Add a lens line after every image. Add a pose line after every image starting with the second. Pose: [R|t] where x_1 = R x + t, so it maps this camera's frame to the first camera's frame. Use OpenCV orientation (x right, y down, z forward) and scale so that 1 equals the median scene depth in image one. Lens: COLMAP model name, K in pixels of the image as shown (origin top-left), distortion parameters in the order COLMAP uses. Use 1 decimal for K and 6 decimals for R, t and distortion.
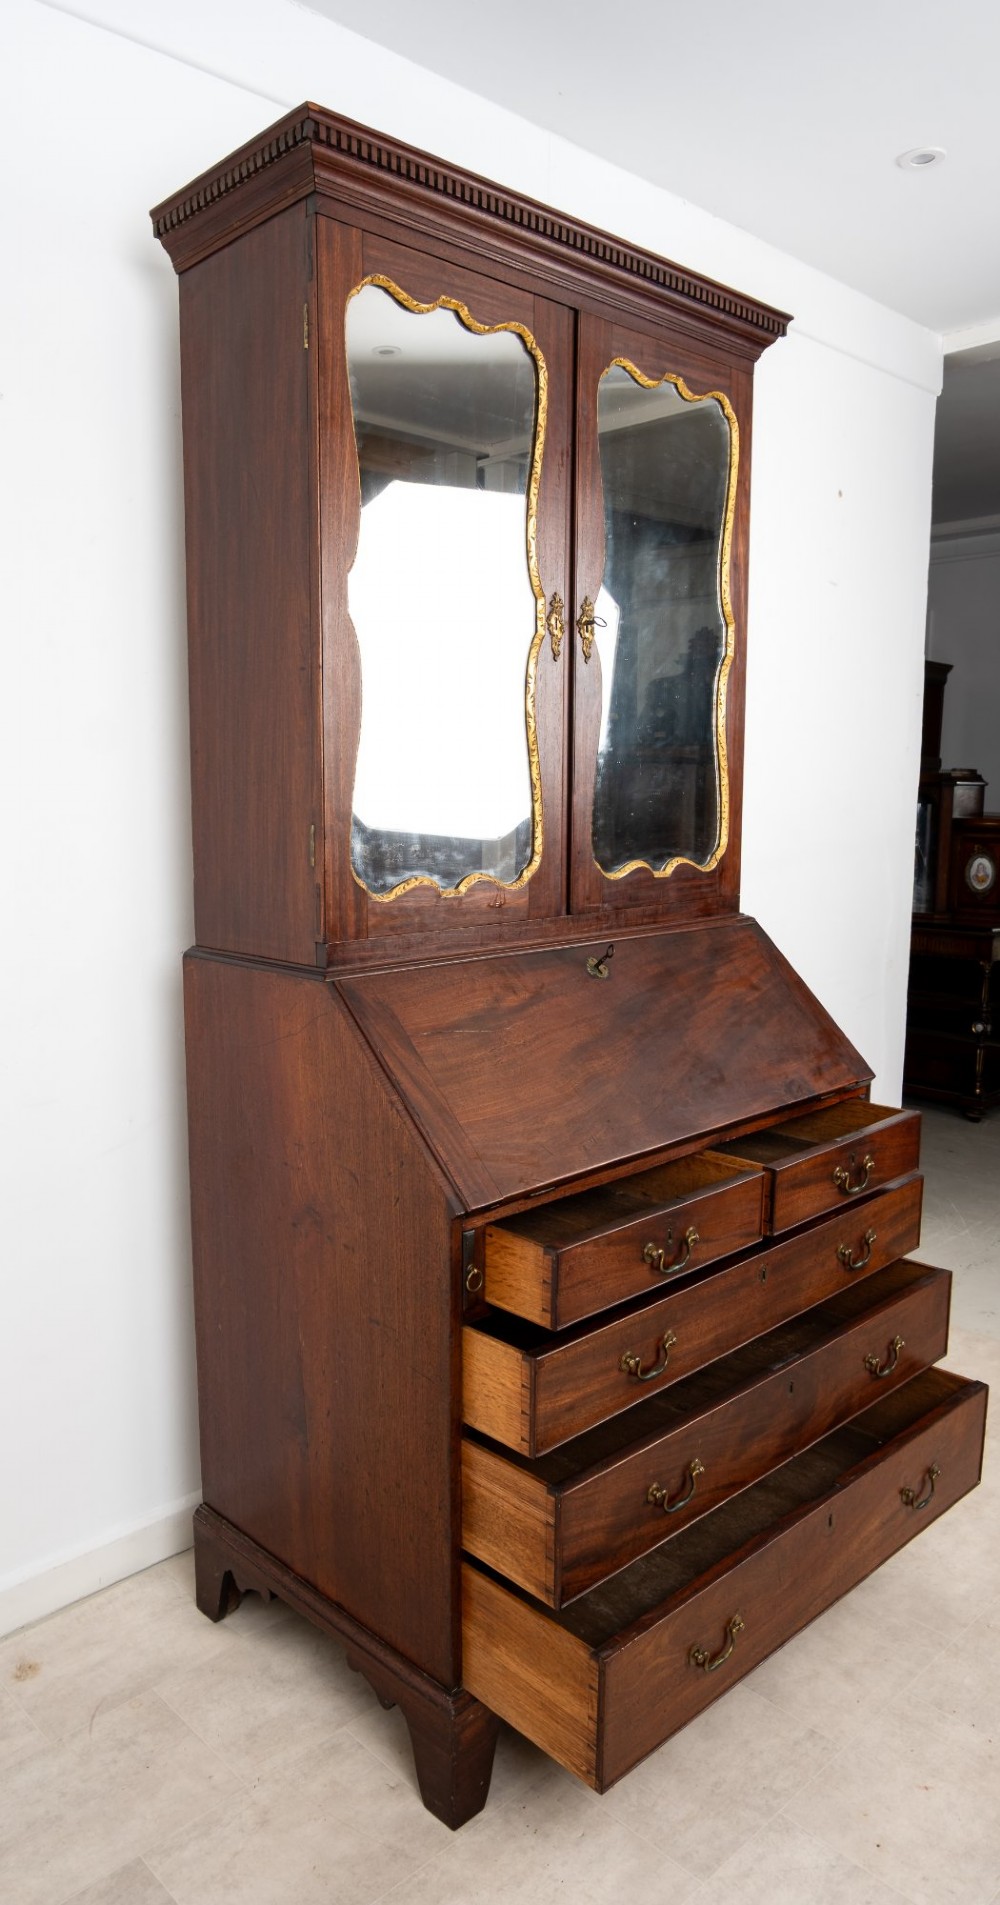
lens RADIAL K [[1231.6, 0, 366.9], [0, 1231.6, 957.9], [0, 0, 1]] dist [-0.031623, 0.004646]
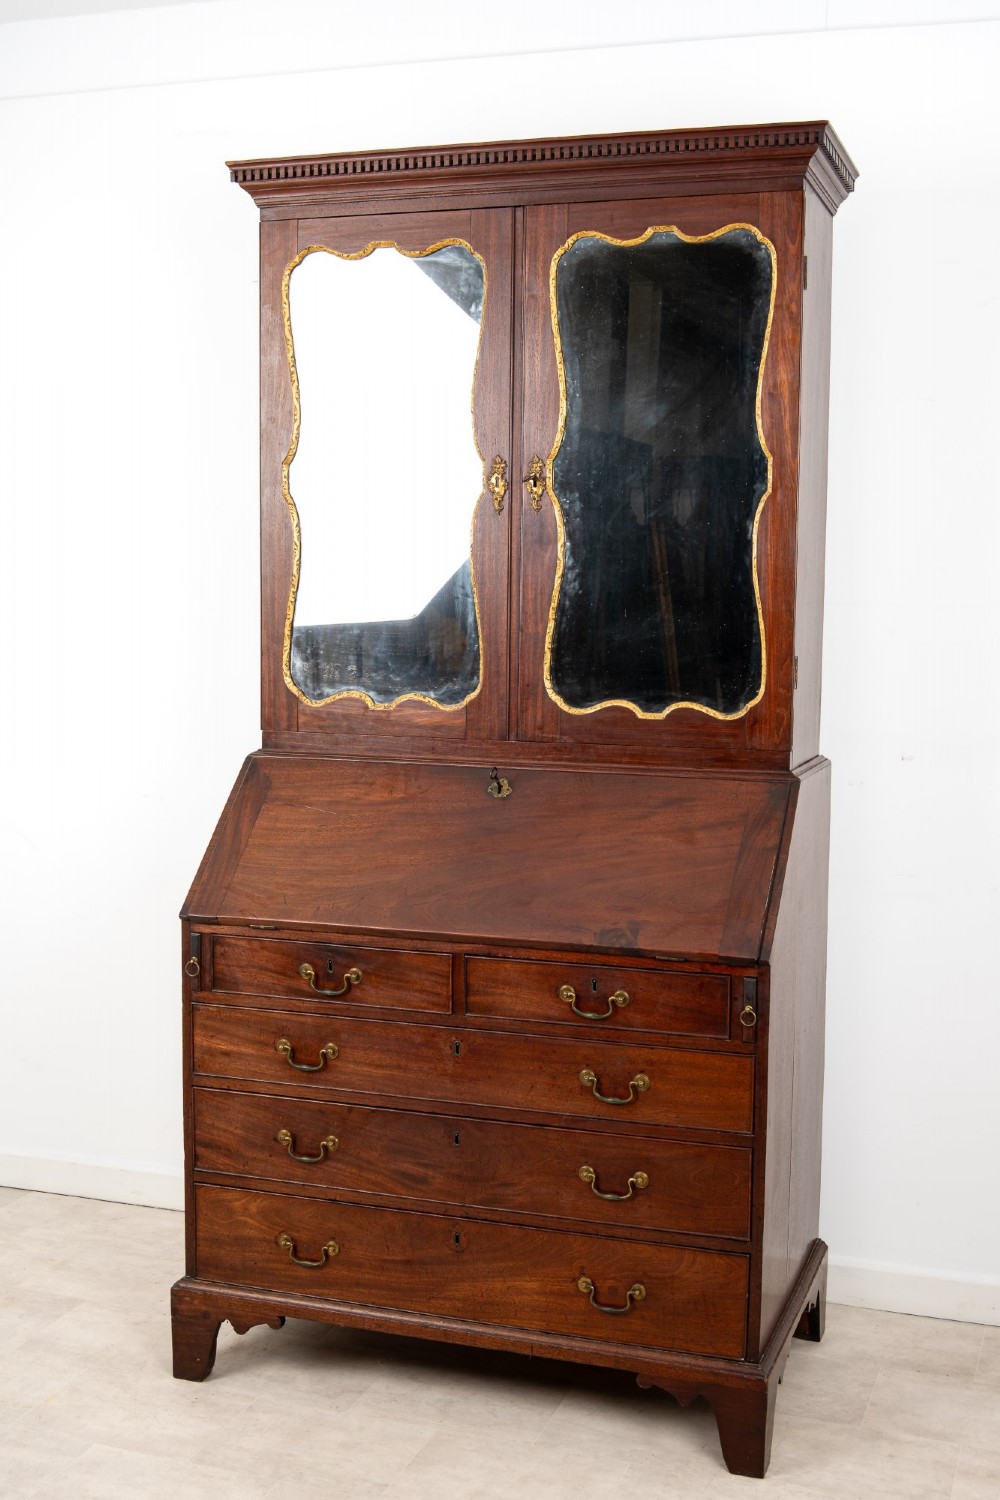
lens RADIAL K [[1696.2, 0, 545.0], [0, 1696.2, 763.8], [0, 0, 1]] dist [-0.038789, 0.000000]
pose [[0.529350, 0.101860, -0.842267, 1.565458], [-0.138009, 0.989882, 0.032976, -0.073229], [0.837103, 0.098784, 0.538052, 0.223543]]
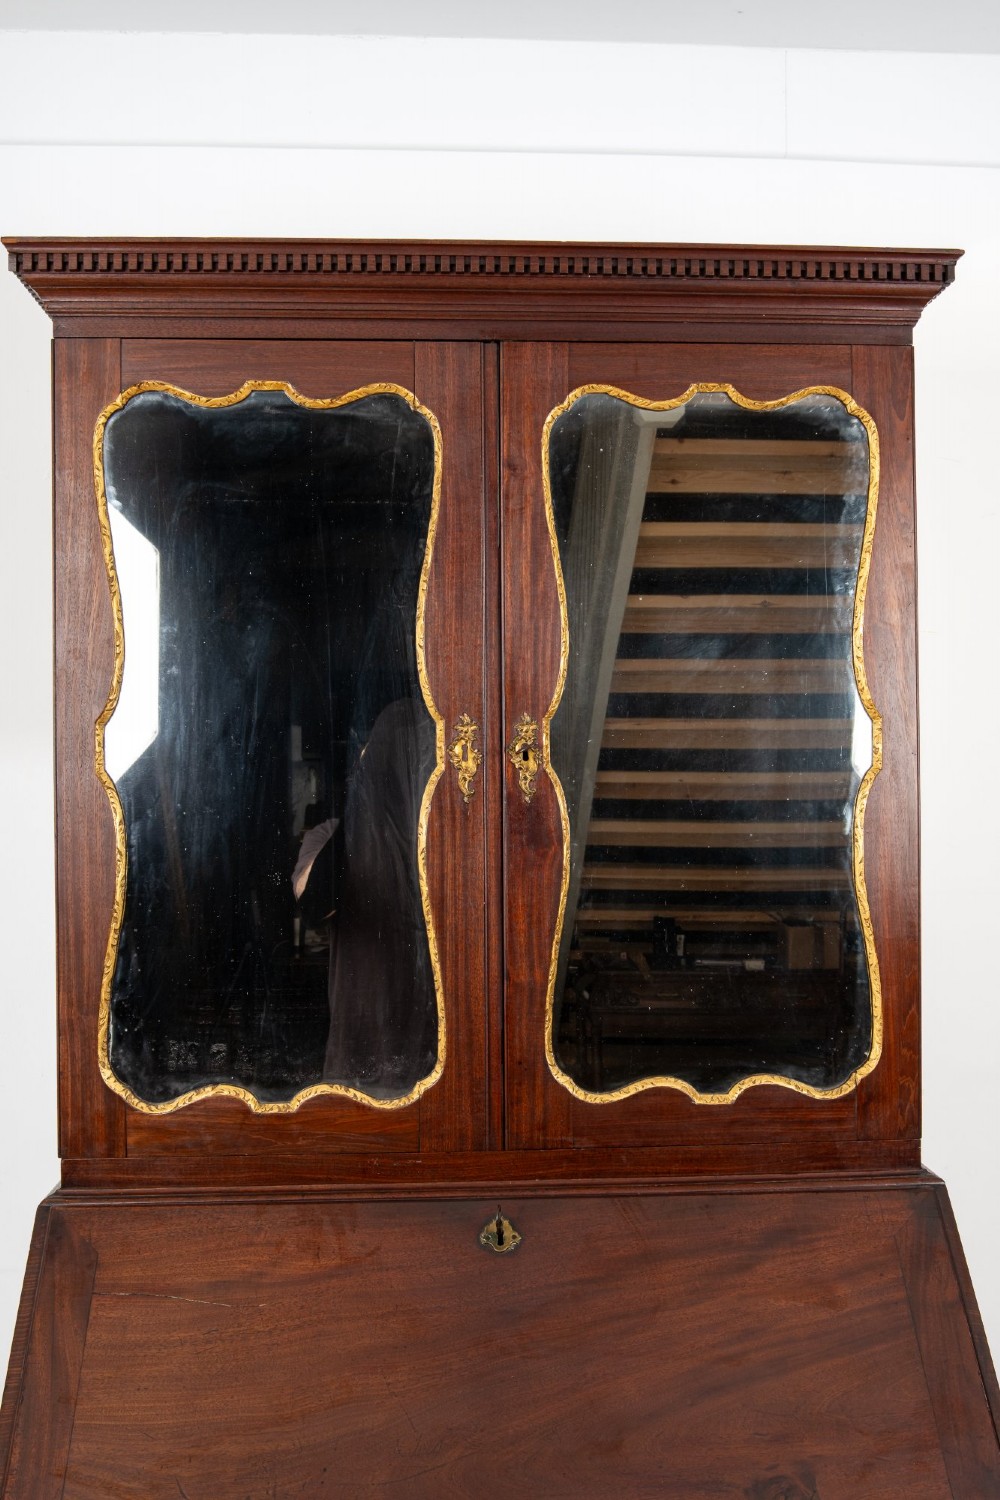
lens RADIAL K [[1566.8, 0, 514.7], [0, 1566.8, 760.6], [0, 0, 1]] dist [-0.031871, 0.000000]
pose [[0.798793, 0.003761, -0.601595, 0.765083], [-0.085339, 0.990577, -0.107120, -0.173461], [0.595523, 0.136906, 0.791587, 0.278288]]
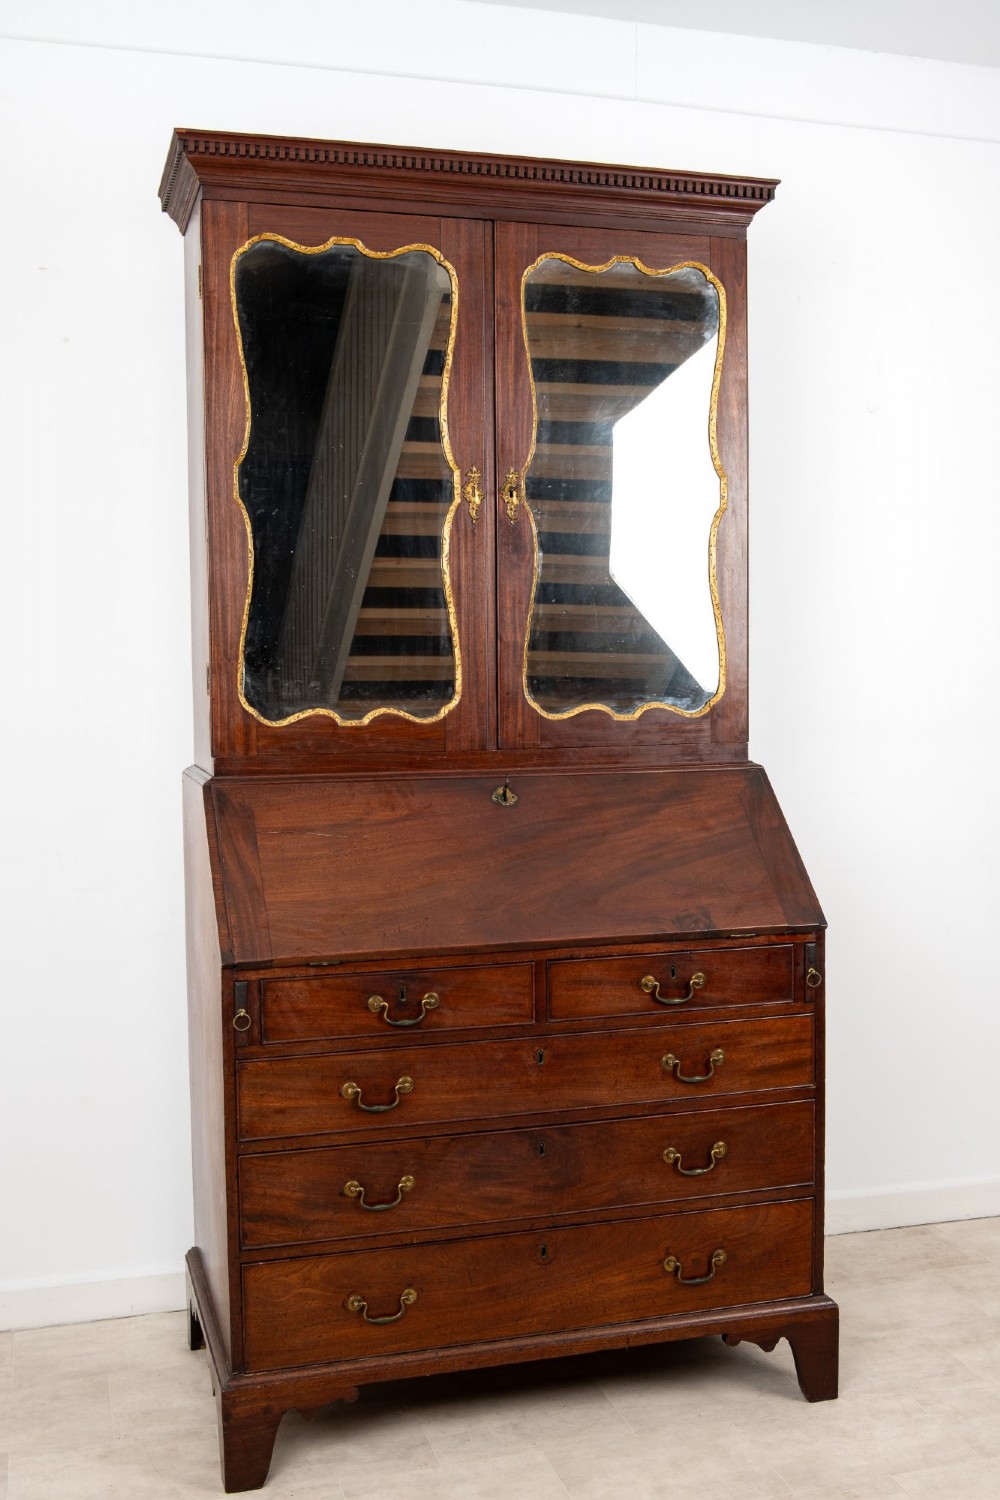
lens RADIAL K [[1566.8, 0, 500.8], [0, 1566.8, 763.2], [0, 0, 1]] dist [-0.031871, 0.000000]
pose [[0.913996, 0.028021, -0.404753, 0.791258], [-0.056997, 0.996587, -0.059714, 0.065670], [0.401699, 0.077648, 0.912474, -0.301031]]
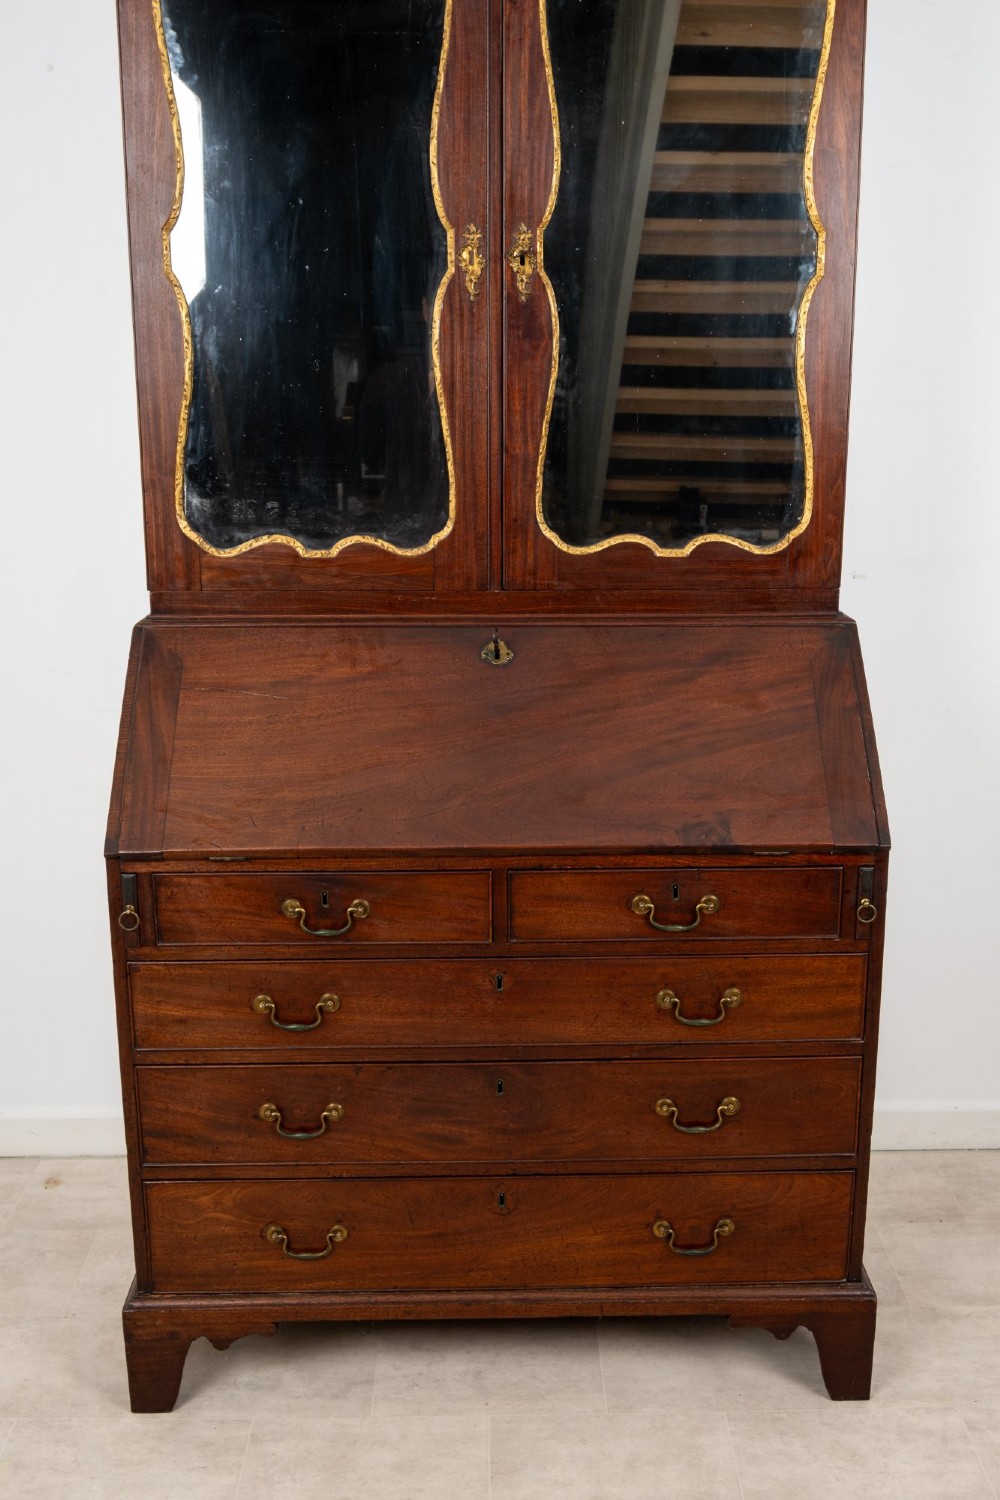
lens RADIAL K [[1551.3, 0, 520.1], [0, 1551.3, 750.1], [0, 0, 1]] dist [-0.033438, 0.000000]
pose [[0.782231, 0.164716, -0.600818, 0.930376], [-0.097082, 0.984862, 0.143607, -0.089314], [0.615377, -0.054005, 0.786380, 0.132387]]
